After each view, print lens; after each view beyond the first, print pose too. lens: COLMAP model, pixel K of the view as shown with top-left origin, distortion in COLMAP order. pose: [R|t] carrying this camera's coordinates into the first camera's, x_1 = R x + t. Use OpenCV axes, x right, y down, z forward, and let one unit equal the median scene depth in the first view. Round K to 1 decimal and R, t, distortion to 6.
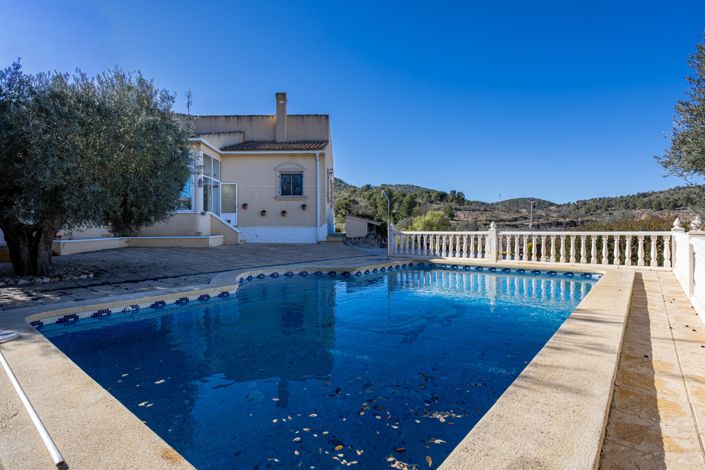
lens RADIAL K [[354.5, 0, 356.3], [0, 354.5, 235.4], [0, 0, 1]] dist [-0.036135, 0.019301]
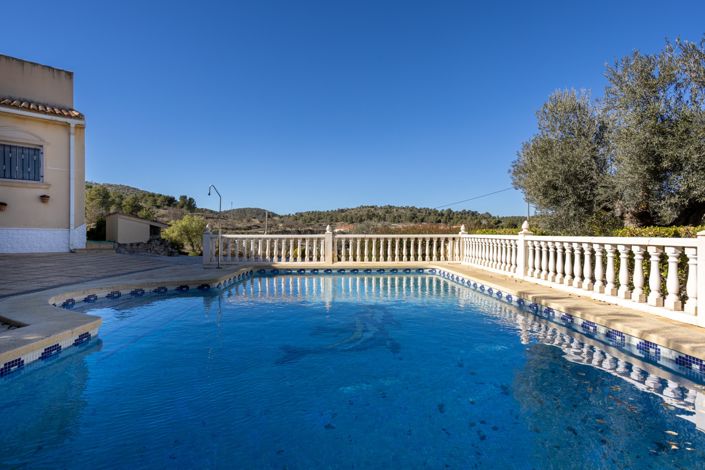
lens RADIAL K [[354.5, 0, 344.7], [0, 354.5, 244.4], [0, 0, 1]] dist [-0.036135, 0.019301]
pose [[0.736717, -0.010390, 0.676122, -0.177902], [0.010483, 0.999937, 0.003943, 0.009263], [-0.676120, 0.004183, 0.736779, 0.131128]]
